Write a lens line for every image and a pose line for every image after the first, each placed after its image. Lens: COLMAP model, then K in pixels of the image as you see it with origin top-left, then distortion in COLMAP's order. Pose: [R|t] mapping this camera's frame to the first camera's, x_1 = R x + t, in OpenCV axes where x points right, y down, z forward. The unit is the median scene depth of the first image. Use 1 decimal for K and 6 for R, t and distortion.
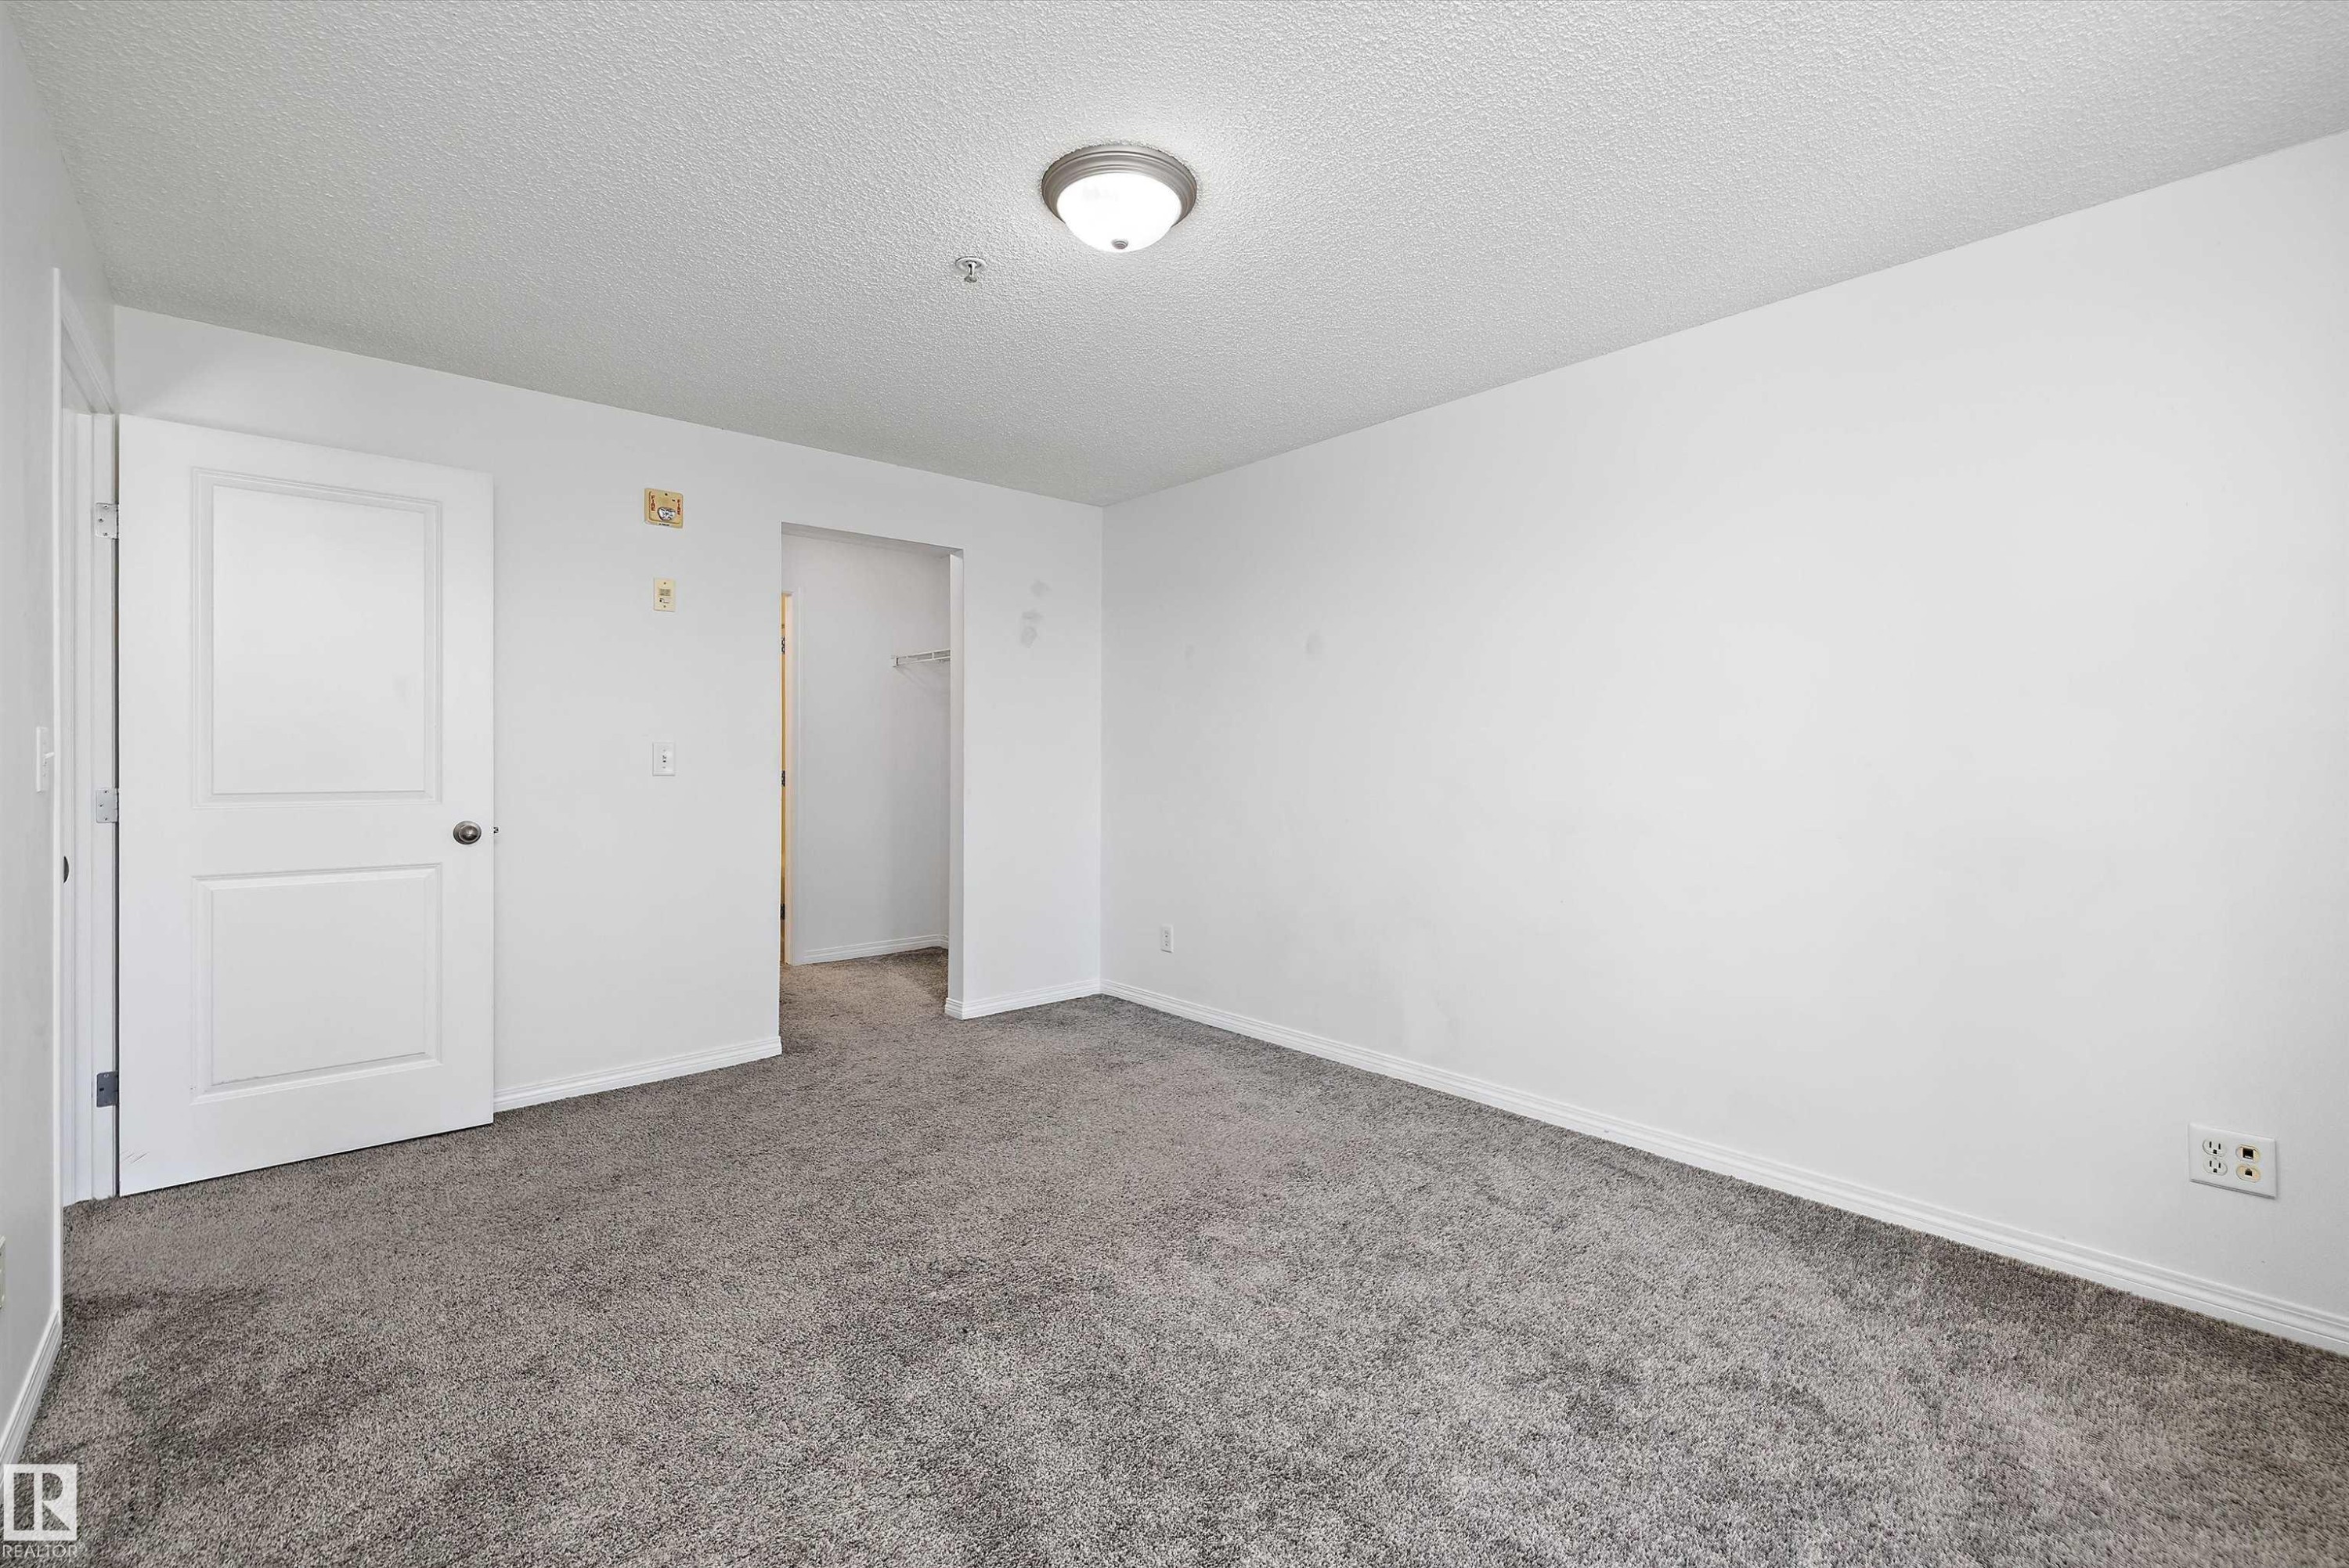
lens RADIAL K [[984.3, 0, 1173.7], [0, 984.3, 772.5], [0, 0, 1]] dist [-0.003667, -0.000784]
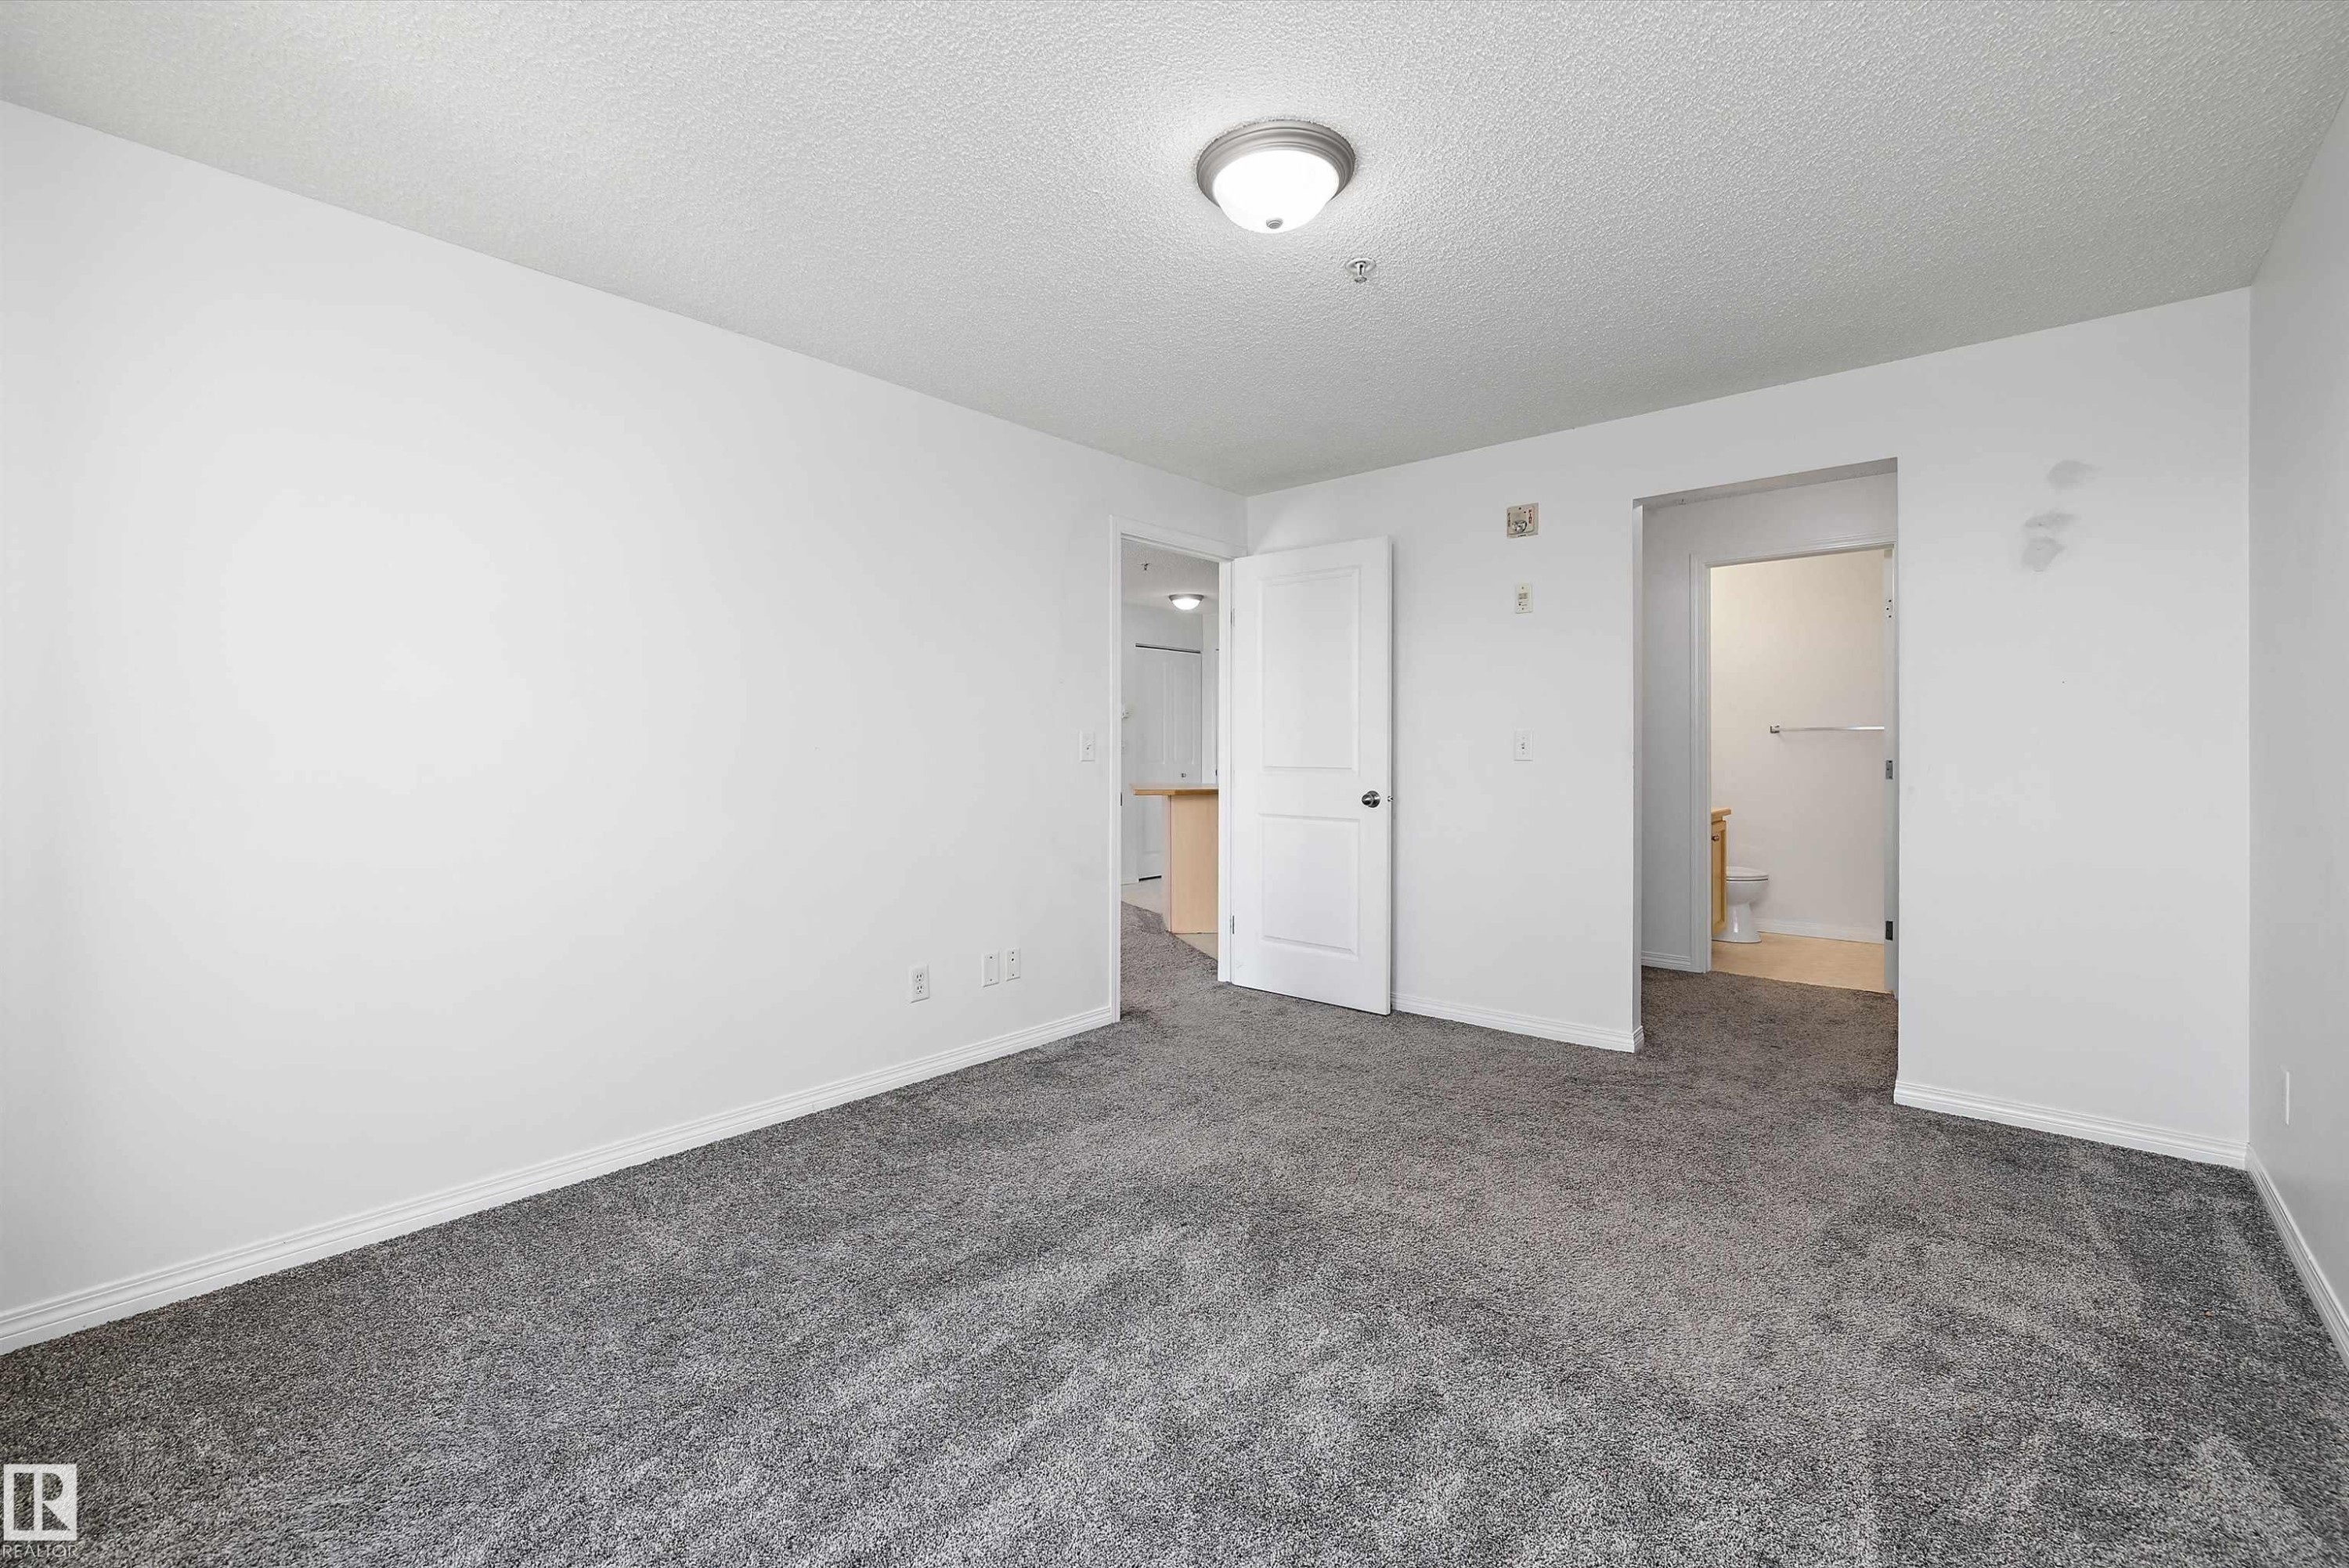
lens RADIAL K [[984.3, 0, 1176.0], [0, 984.3, 761.1], [0, 0, 1]] dist [-0.003667, -0.000784]
pose [[0.135130, 0.008077, -0.990795, 0.545083], [-0.017411, 0.999832, 0.005776, 0.004165], [0.990675, 0.016470, 0.135248, 0.472665]]
